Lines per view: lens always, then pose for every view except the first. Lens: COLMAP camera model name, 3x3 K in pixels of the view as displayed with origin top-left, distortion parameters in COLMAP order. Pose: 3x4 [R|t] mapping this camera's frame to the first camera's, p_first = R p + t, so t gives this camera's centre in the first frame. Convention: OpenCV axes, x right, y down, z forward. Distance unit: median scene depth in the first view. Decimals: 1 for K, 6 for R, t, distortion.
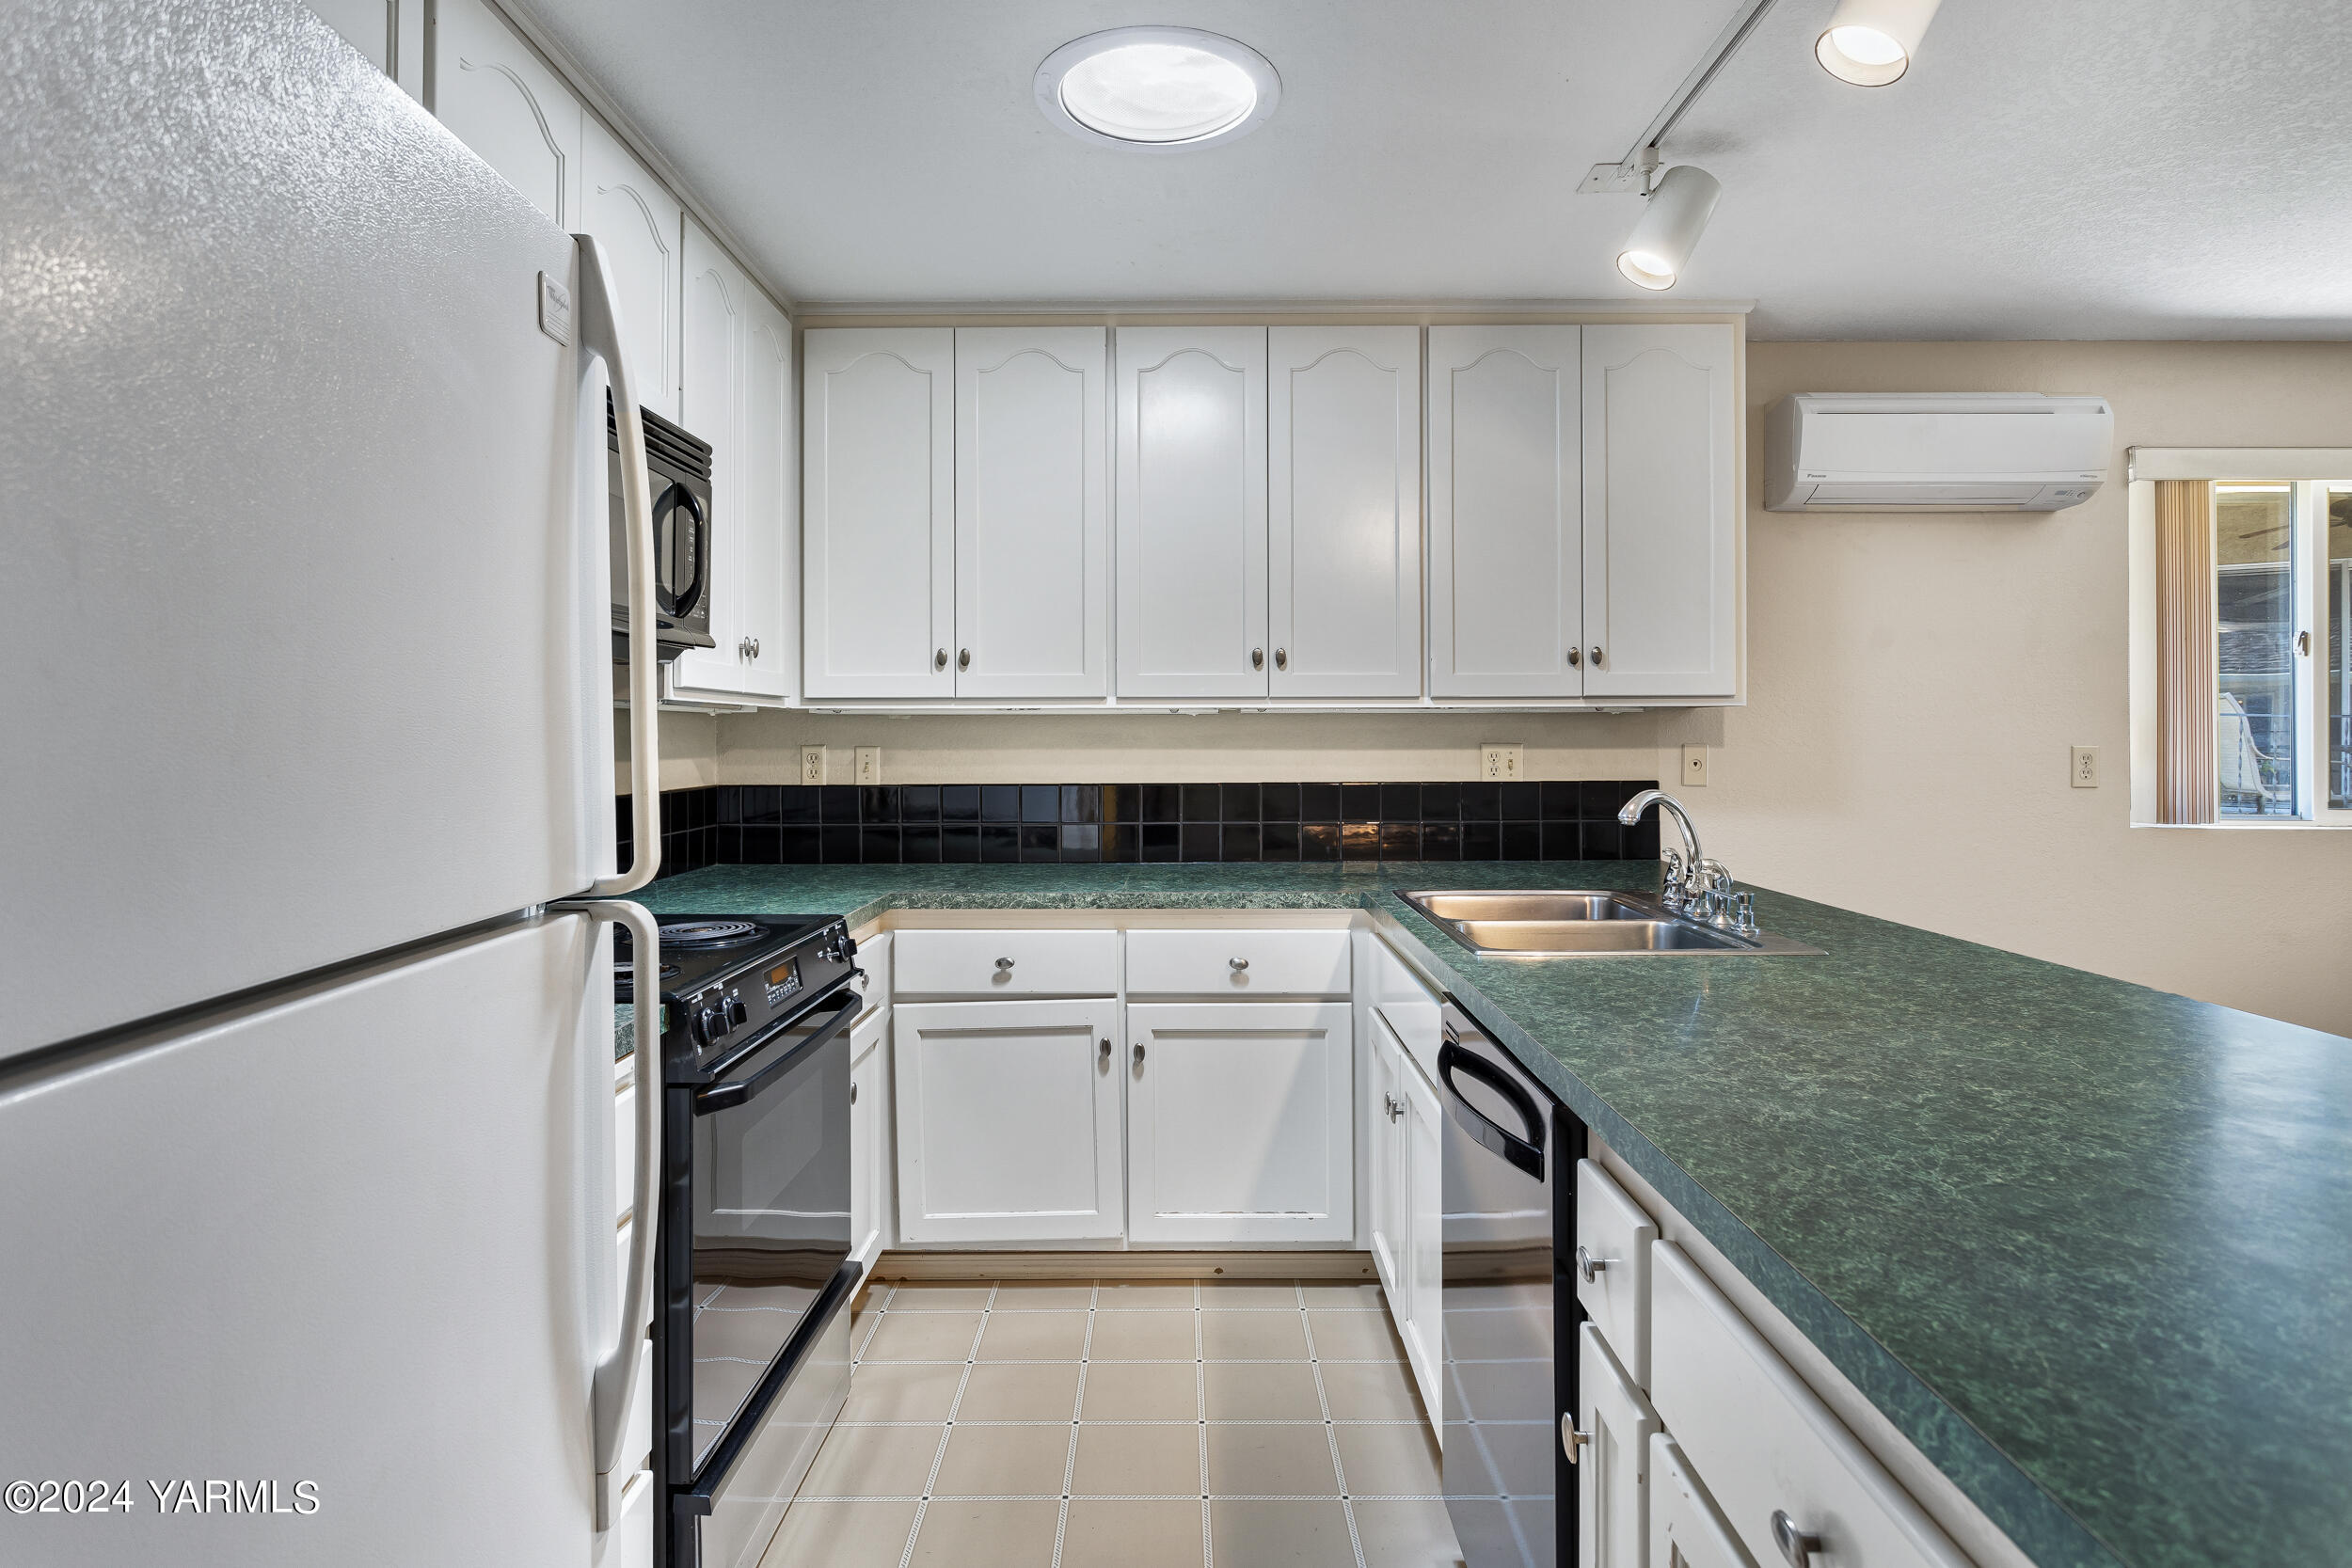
lens RADIAL K [[1295.2, 0, 1172.2], [0, 1295.2, 730.3], [0, 0, 1]] dist [-0.003217, 0.000031]
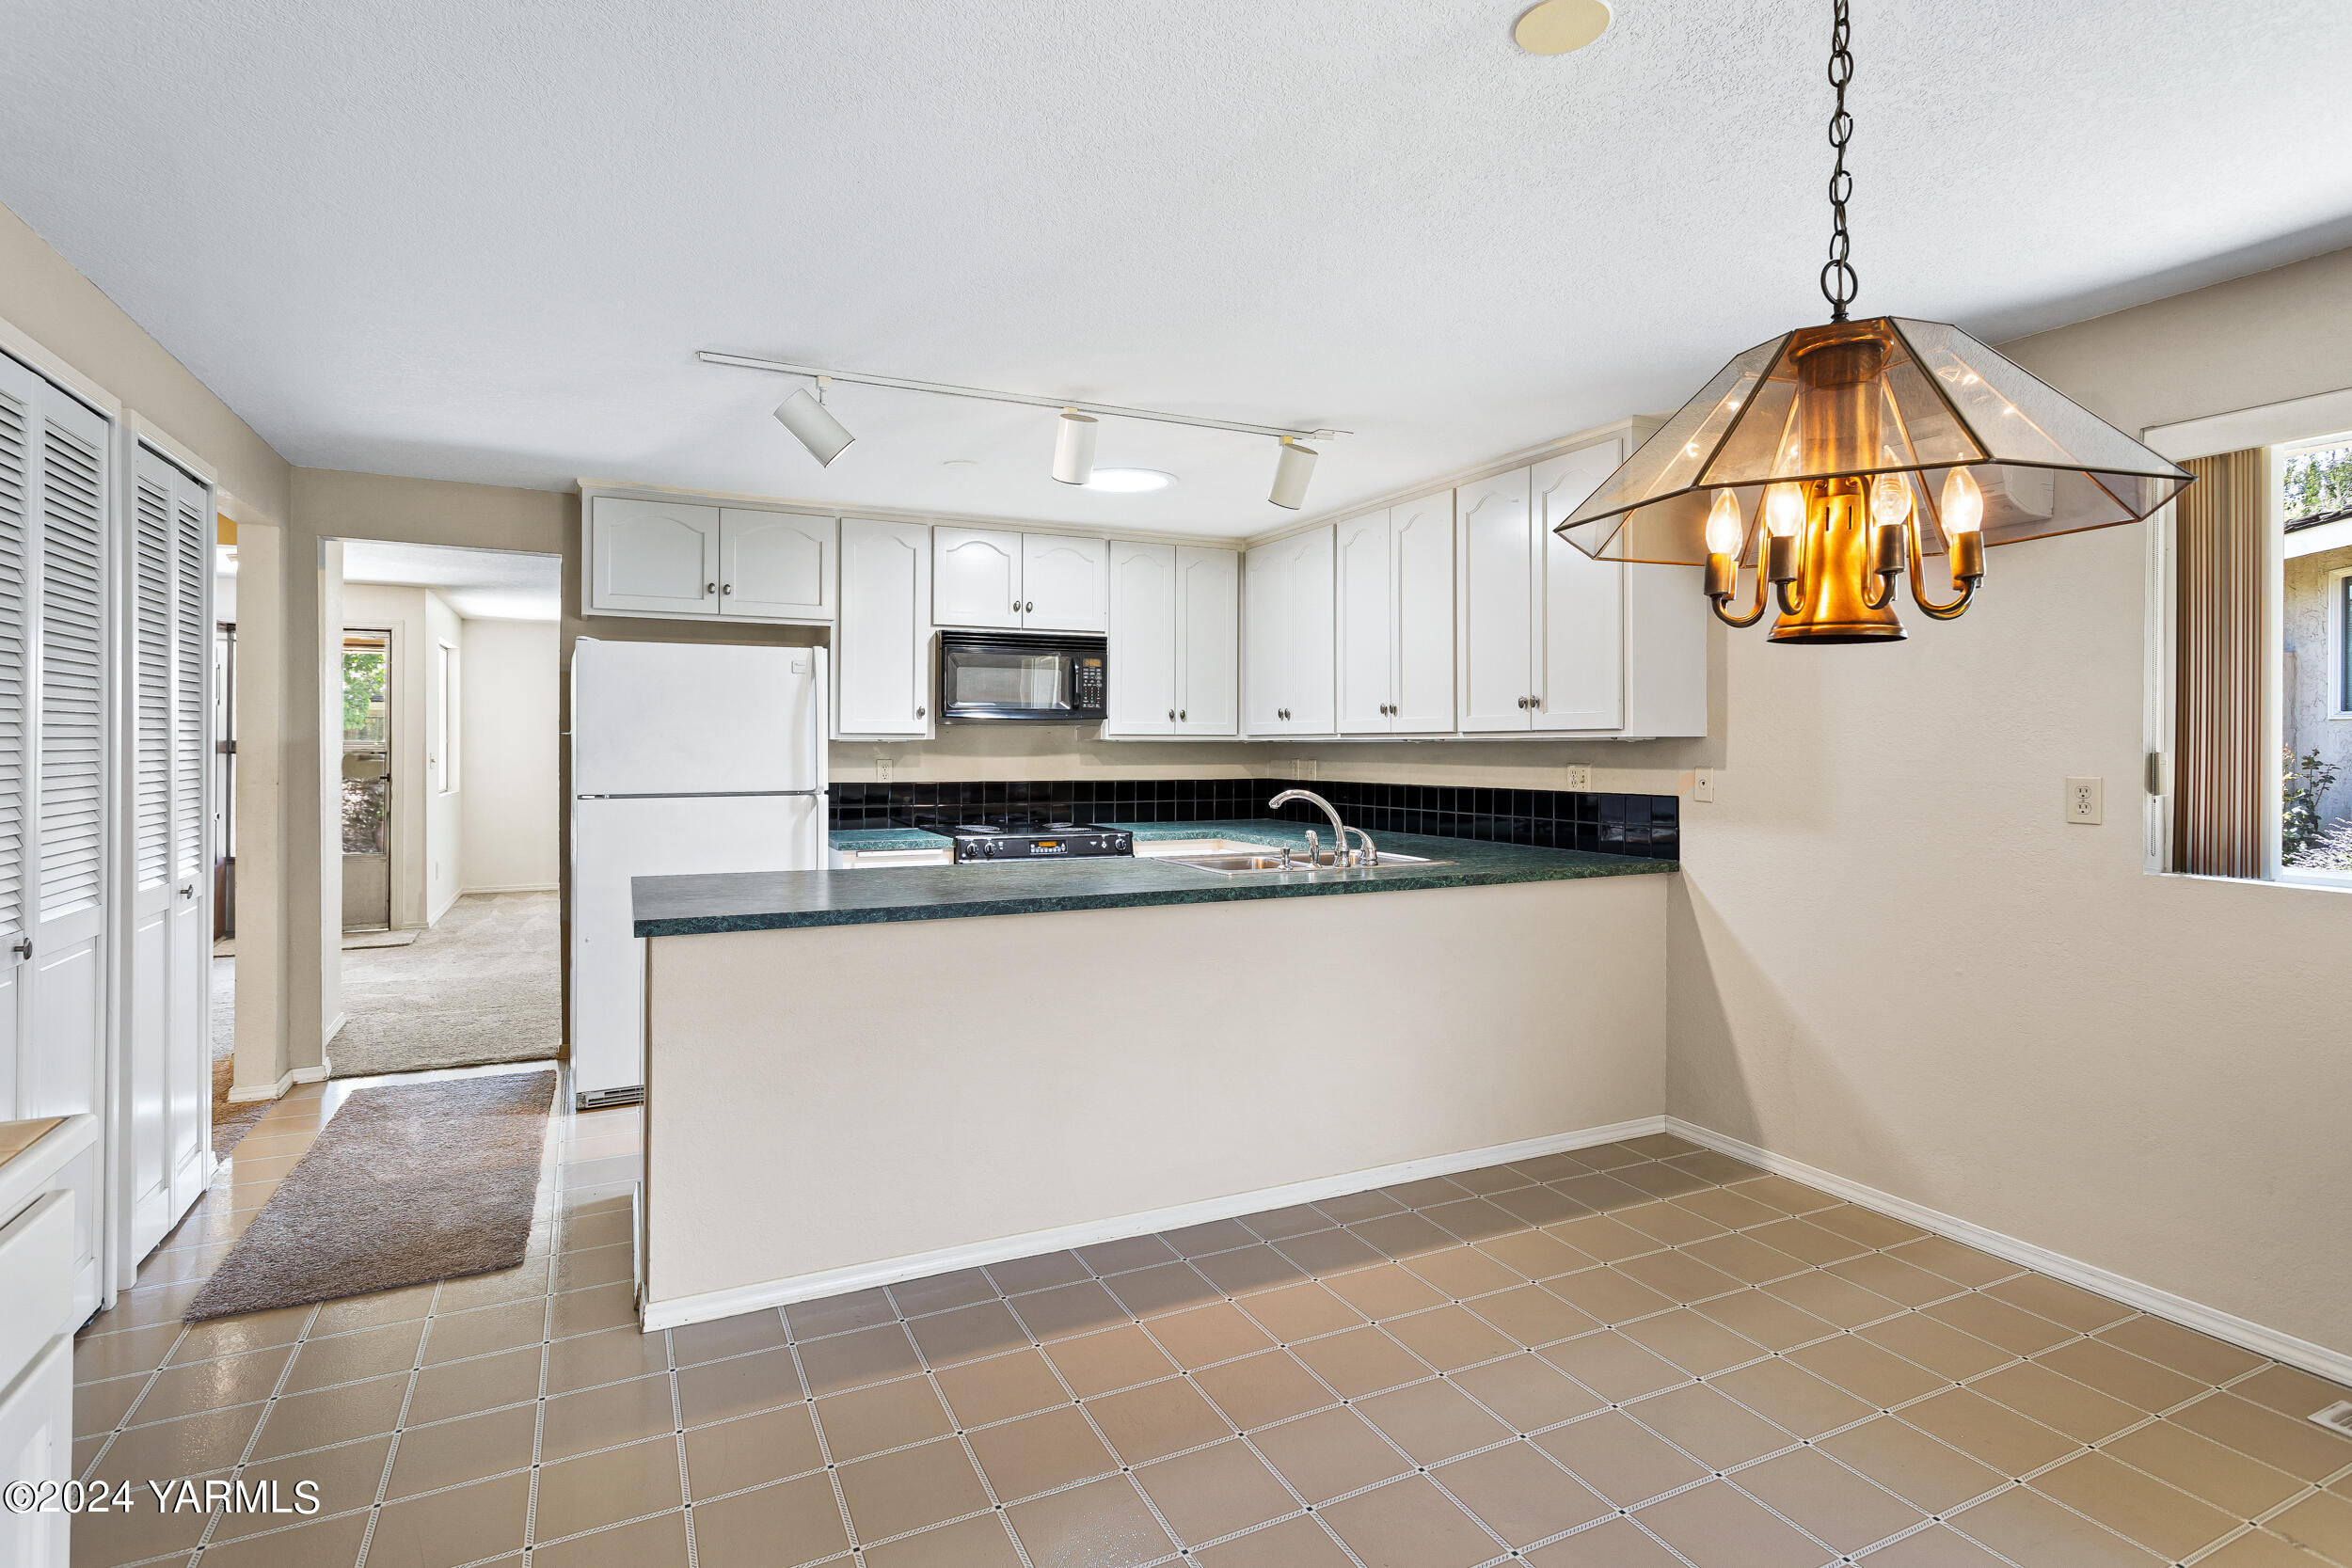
lens RADIAL K [[1124.2, 0, 1179.8], [0, 1124.2, 748.3], [0, 0, 1]] dist [-0.000822, 0.000992]
pose [[0.468731, 0.003805, -0.883333, 1.212439], [0.002543, 0.999981, 0.005657, -0.015100], [0.883337, -0.004898, 0.468713, 0.094594]]
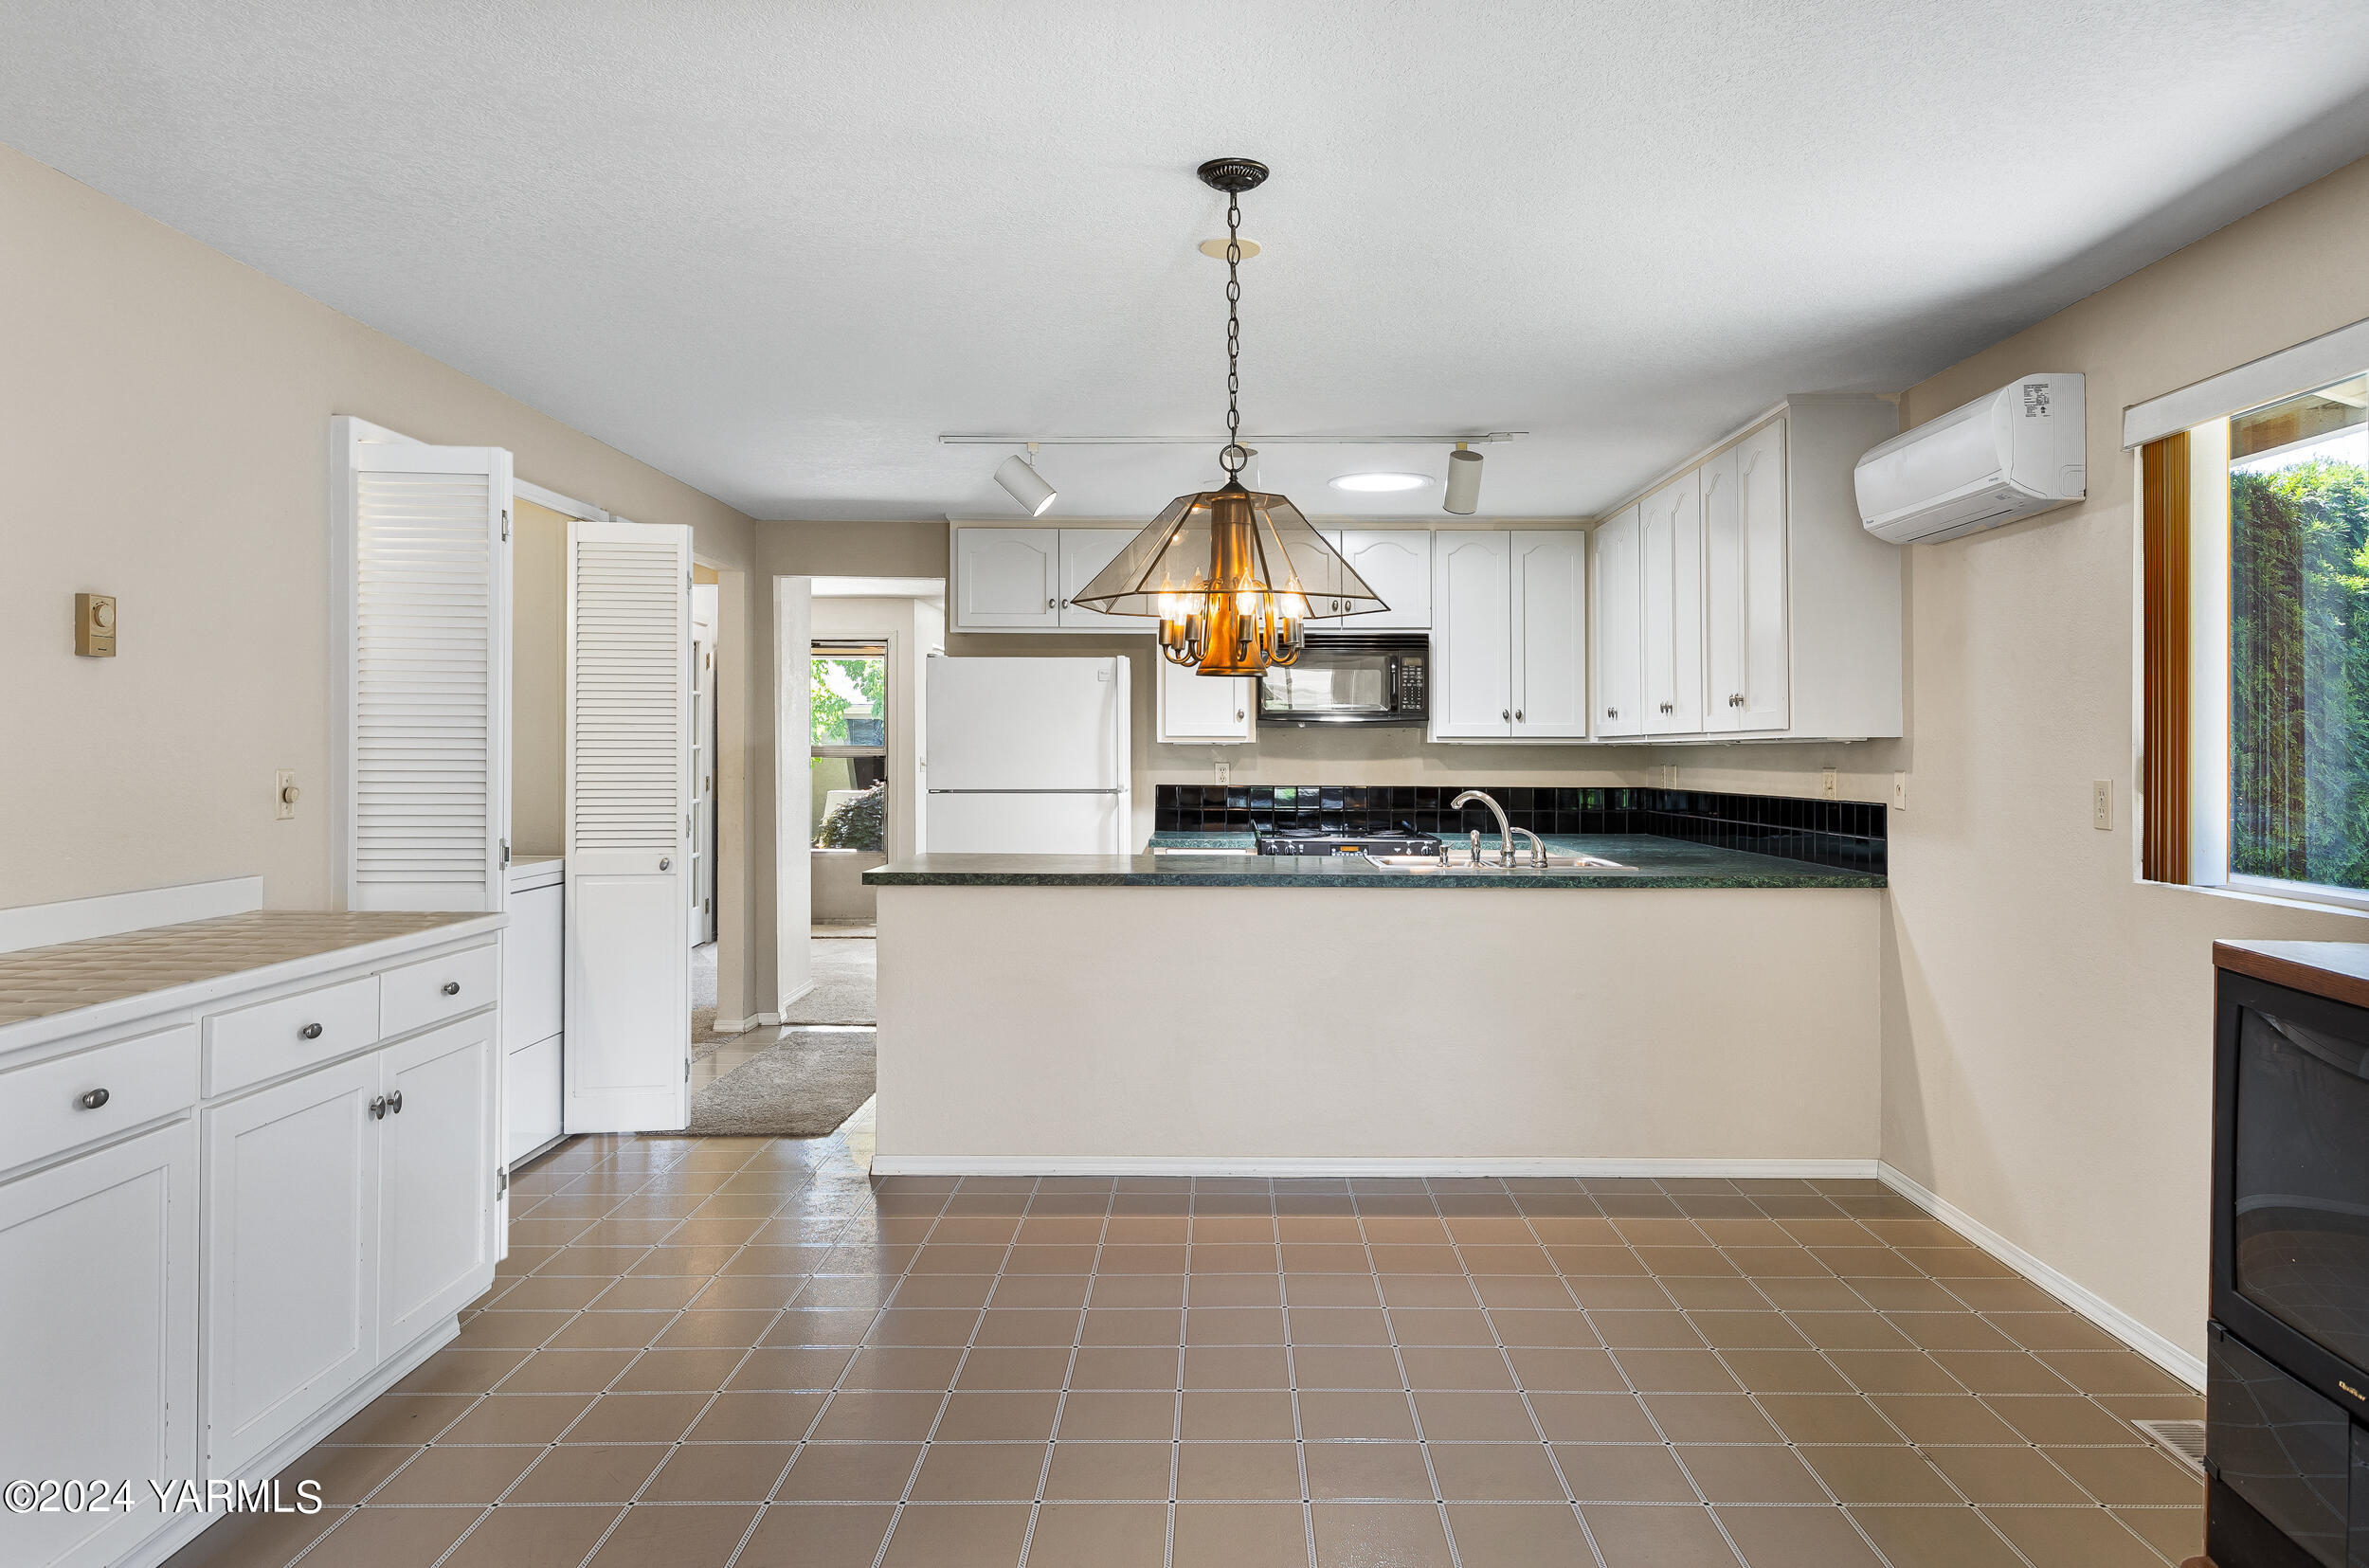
lens RADIAL K [[1549.8, 0, 1239.8], [0, 1549.8, 757.3], [0, 0, 1]] dist [-0.001558, -0.000565]
pose [[0.026216, 0.004552, -0.999646, 1.836529], [0.001485, 0.999988, 0.004592, -0.008229], [0.999655, -0.001605, 0.026209, 0.448508]]
